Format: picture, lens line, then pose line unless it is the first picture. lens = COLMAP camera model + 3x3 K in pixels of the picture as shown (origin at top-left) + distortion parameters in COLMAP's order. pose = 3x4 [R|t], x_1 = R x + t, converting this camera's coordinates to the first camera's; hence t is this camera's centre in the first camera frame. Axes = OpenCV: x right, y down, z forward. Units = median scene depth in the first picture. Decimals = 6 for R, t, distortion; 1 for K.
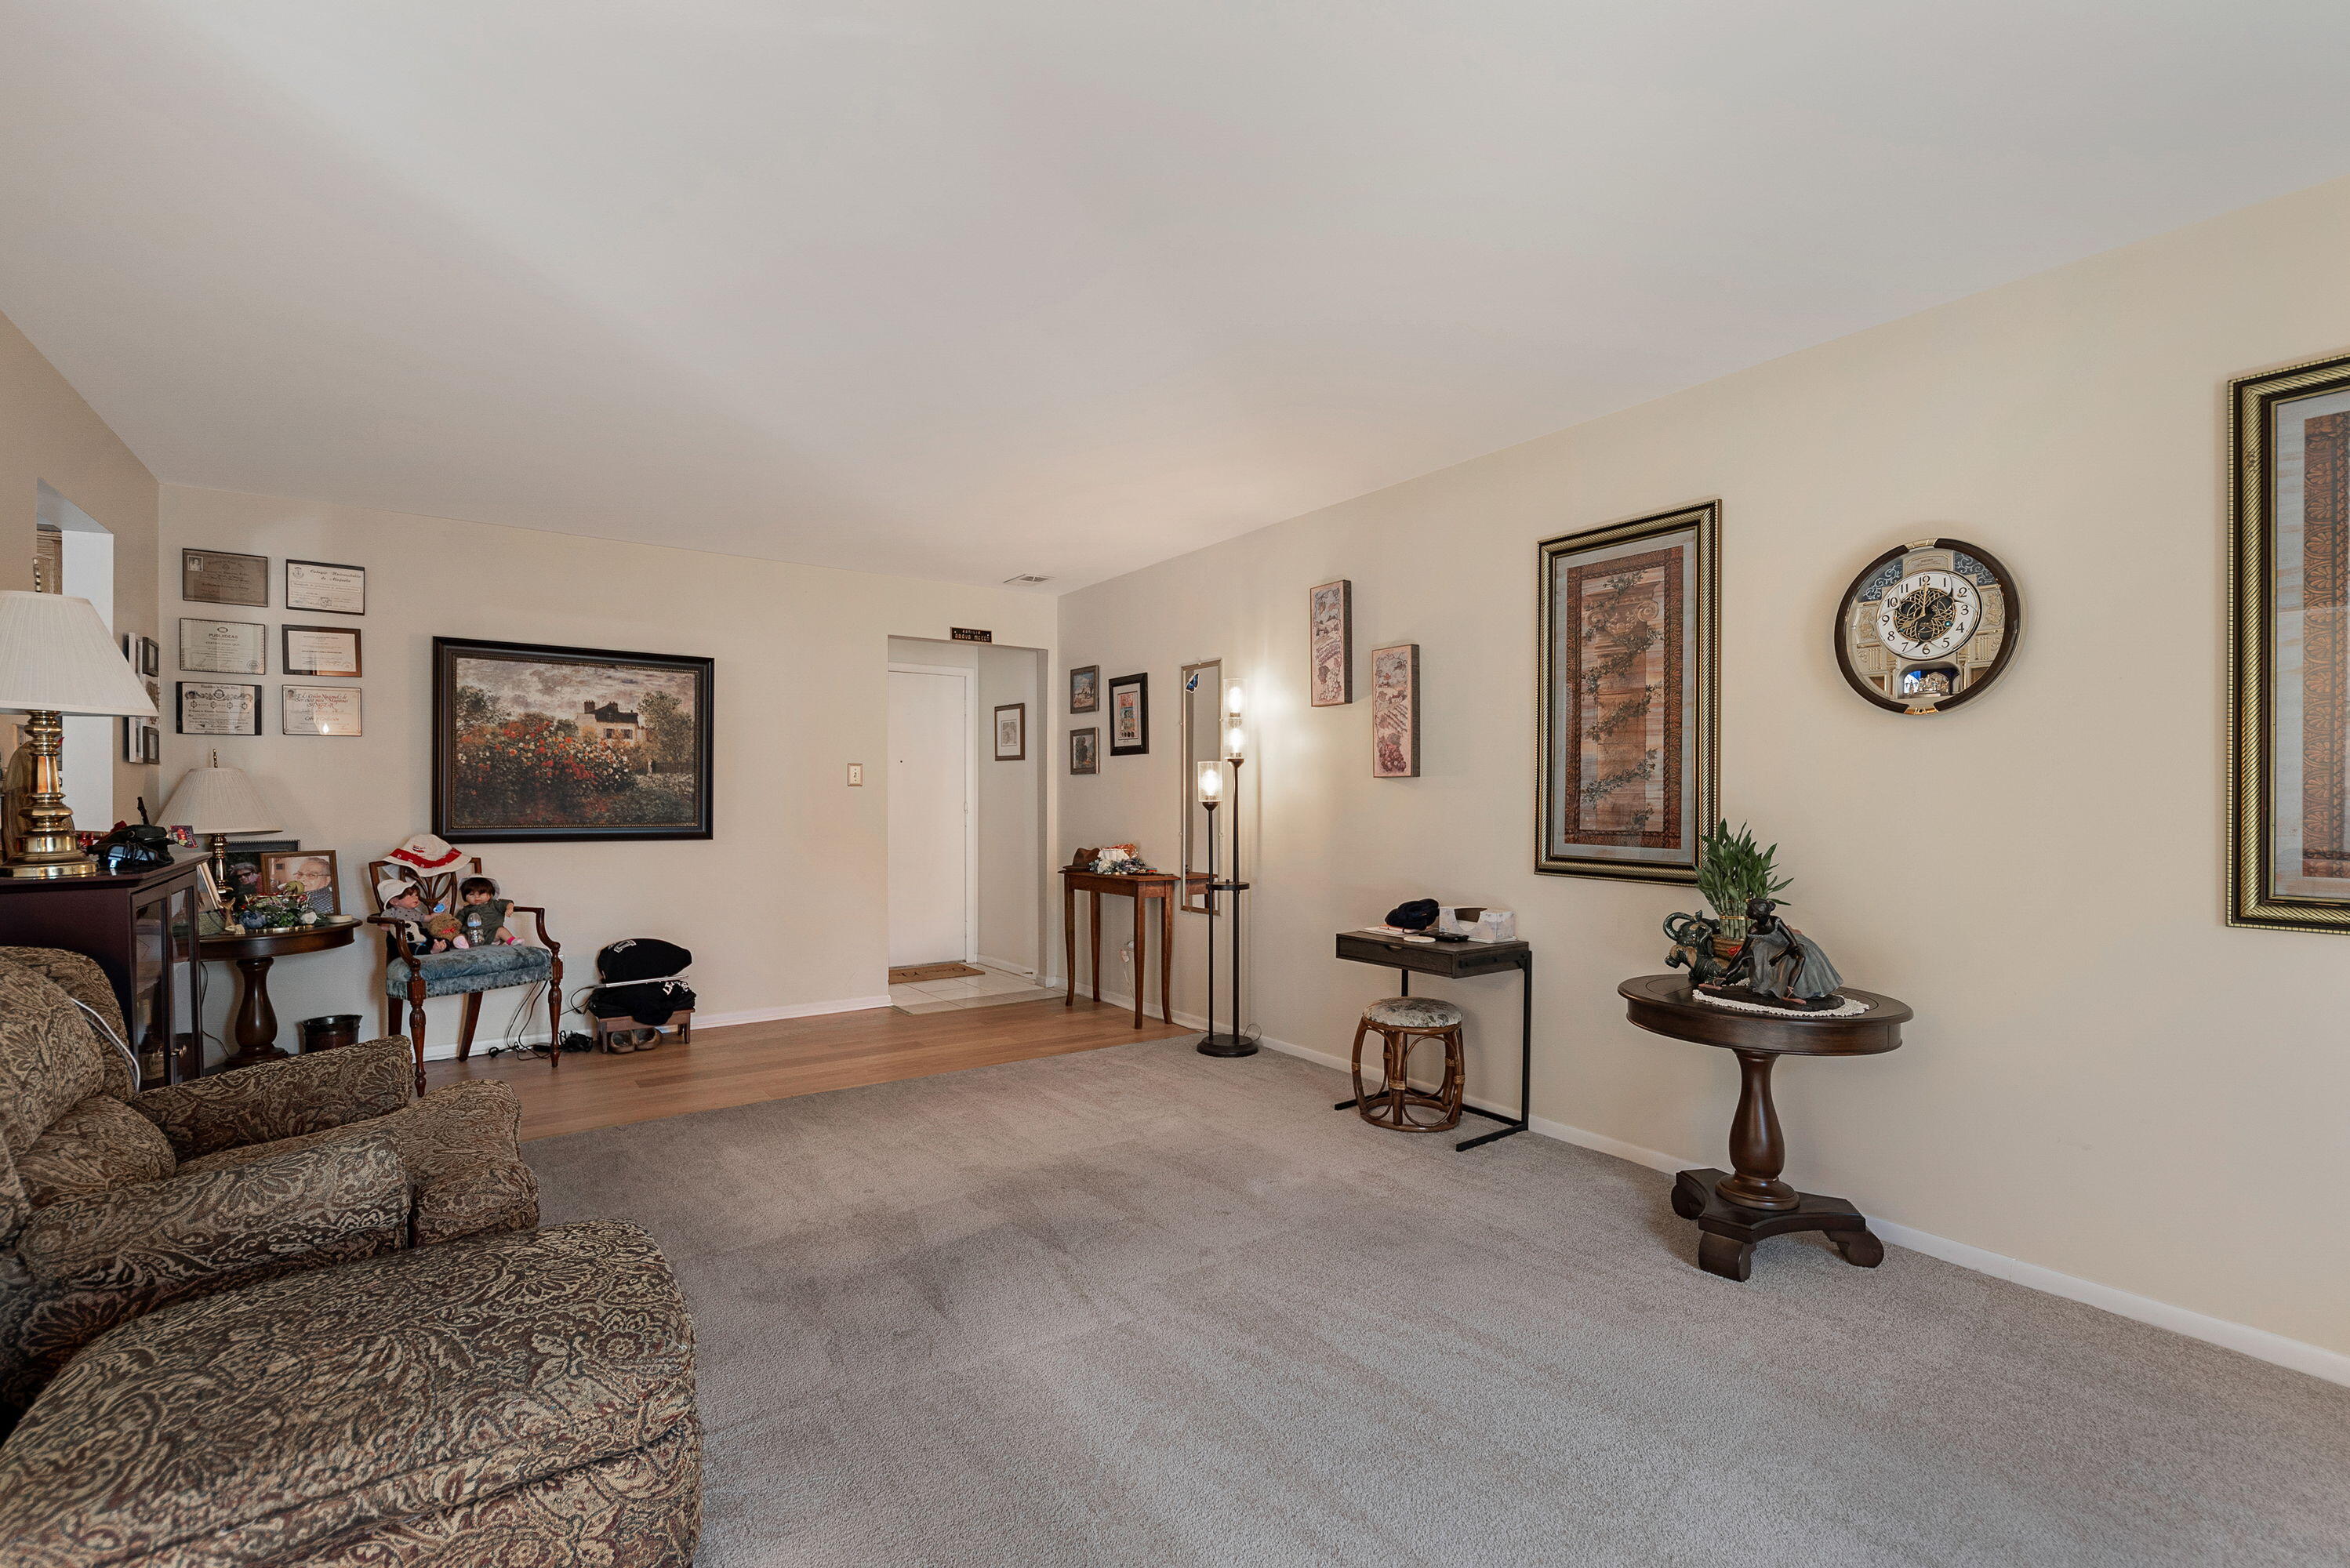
lens RADIAL K [[1045.8, 0, 1166.1], [0, 1045.8, 794.0], [0, 0, 1]] dist [0.000637, -0.000137]
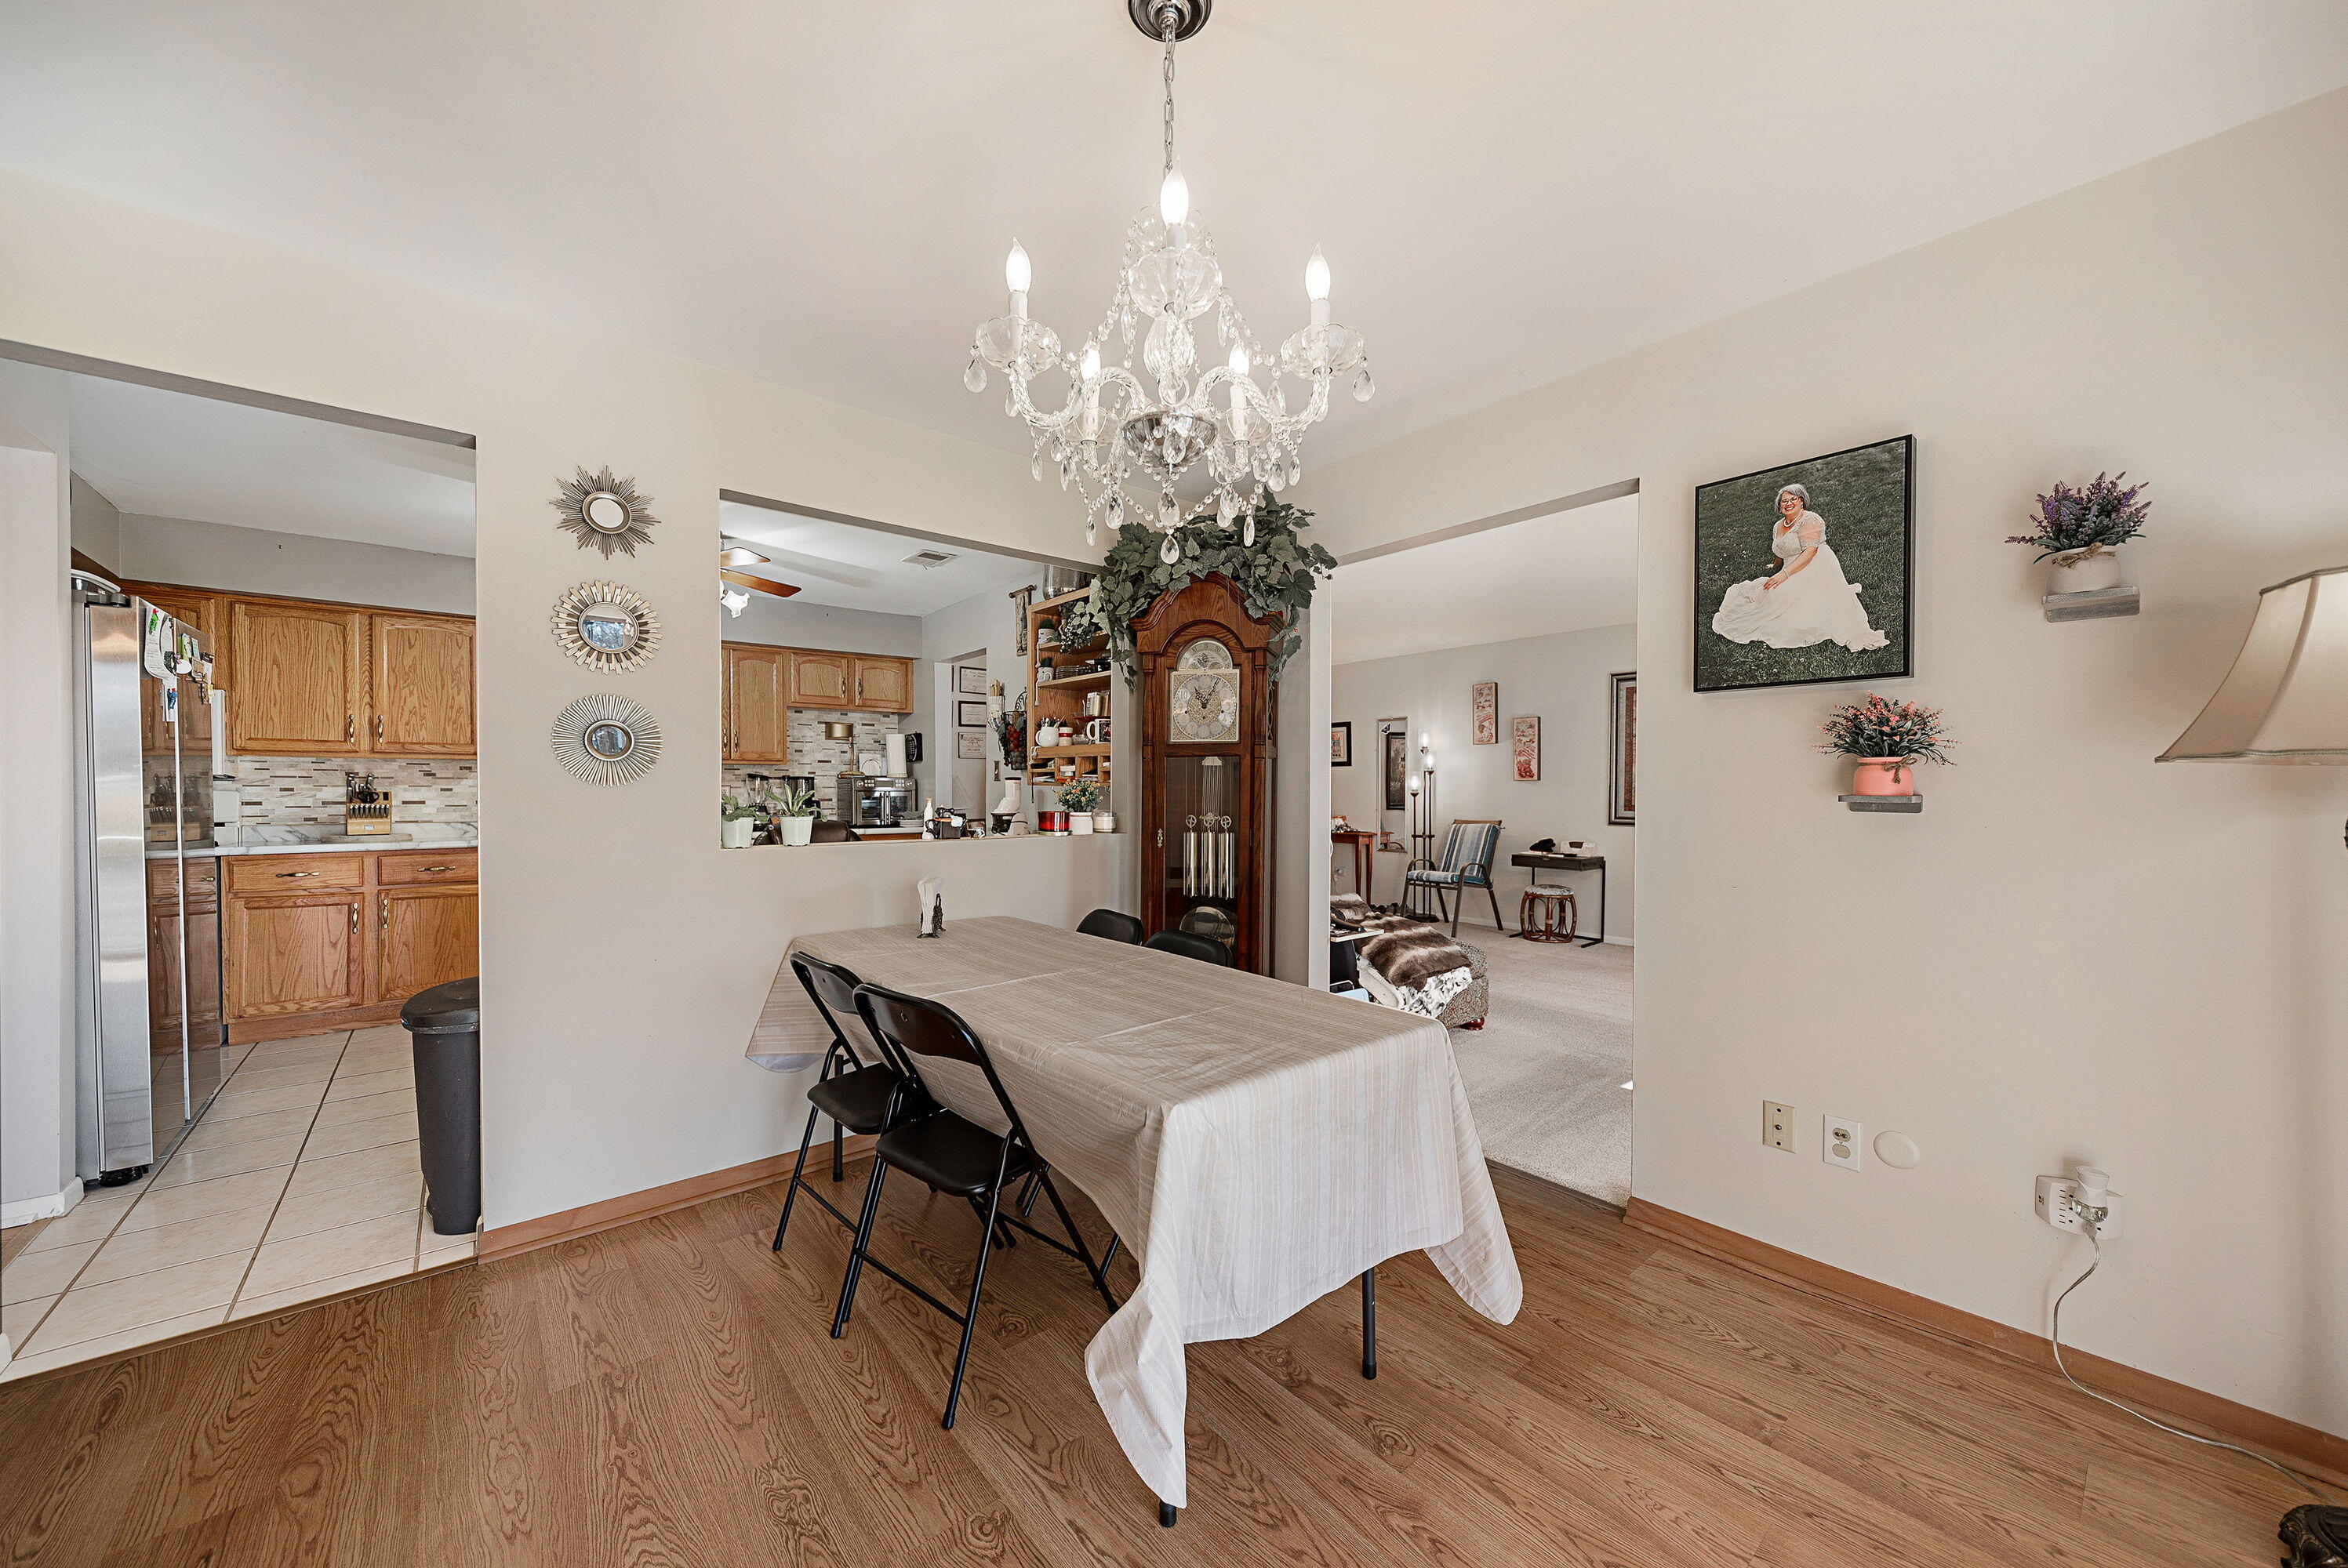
lens RADIAL K [[844.5, 0, 1171.8], [0, 844.5, 795.9], [0, 0, 1]] dist [0.001000, 0.000071]
pose [[0.997106, -0.002458, 0.075982, -0.568207], [0.001443, 0.999909, 0.013412, -0.008426], [-0.076008, -0.013263, 0.997019, -0.570135]]
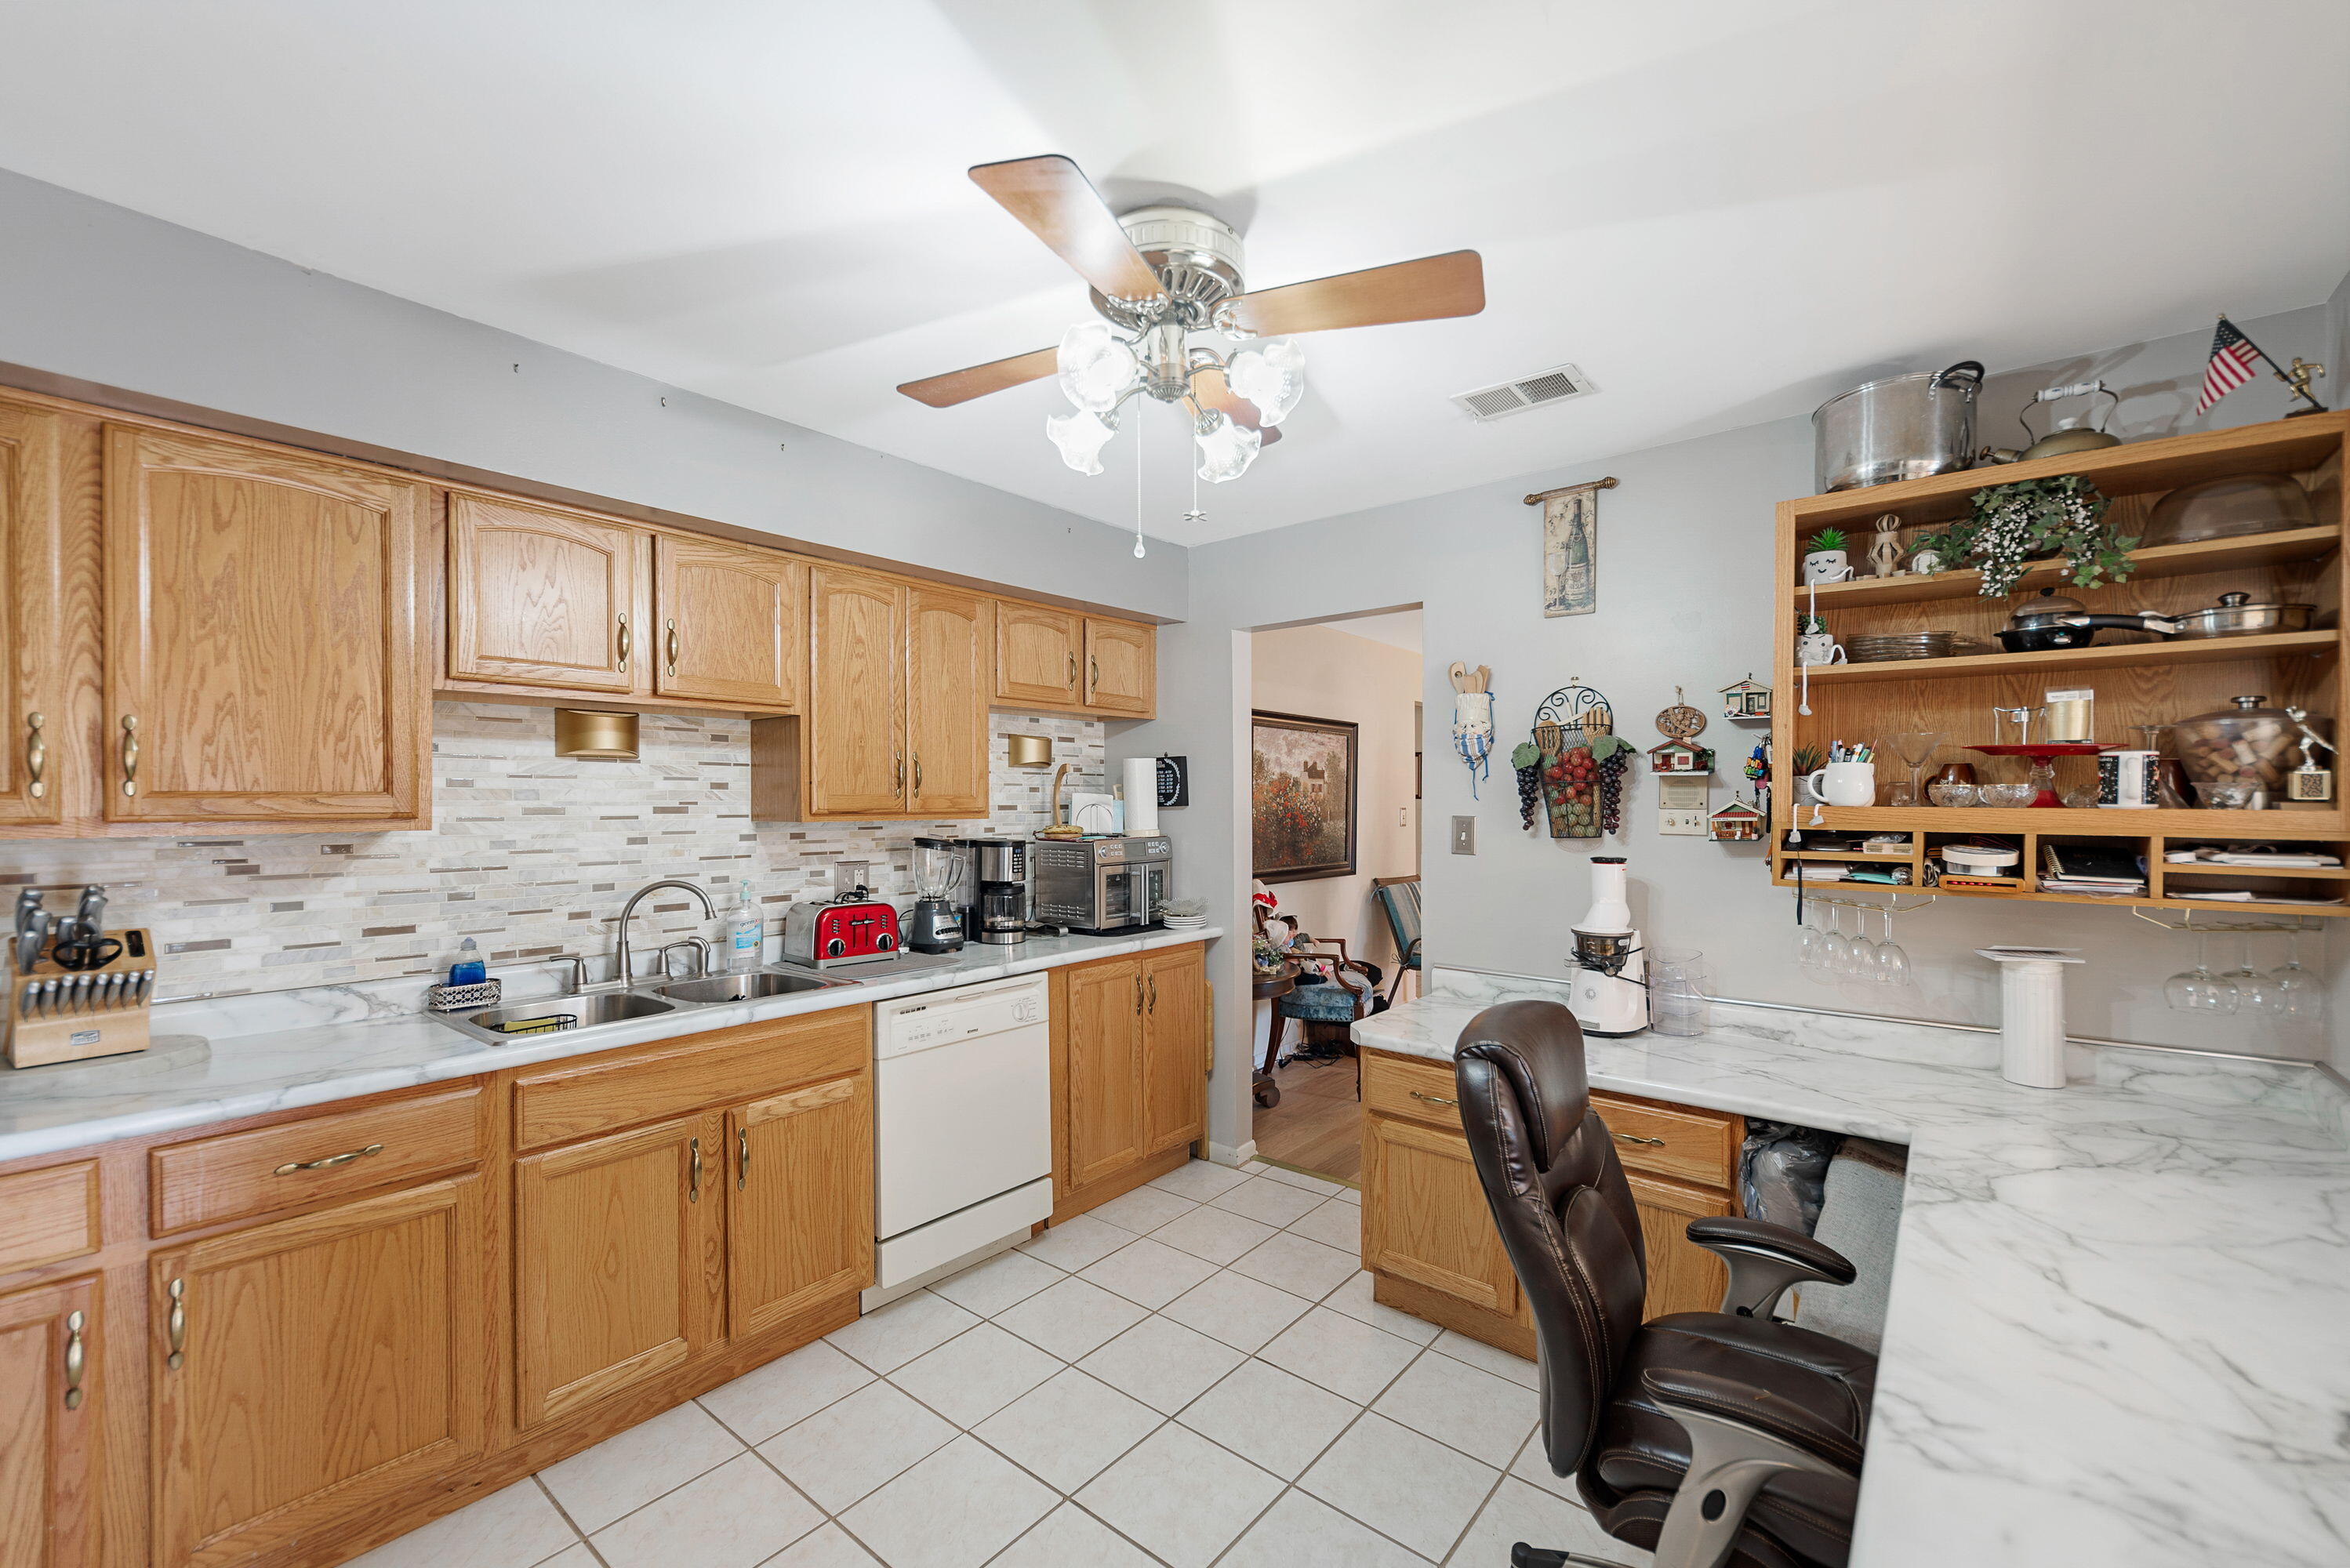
lens RADIAL K [[947.8, 0, 1172.5], [0, 947.8, 802.7], [0, 0, 1]] dist [0.003156, -0.000416]
pose [[0.966049, -0.004533, 0.258321, -1.111169], [0.002525, 0.999964, 0.008106, -0.058174], [-0.258348, -0.007179, 0.966025, 0.009283]]
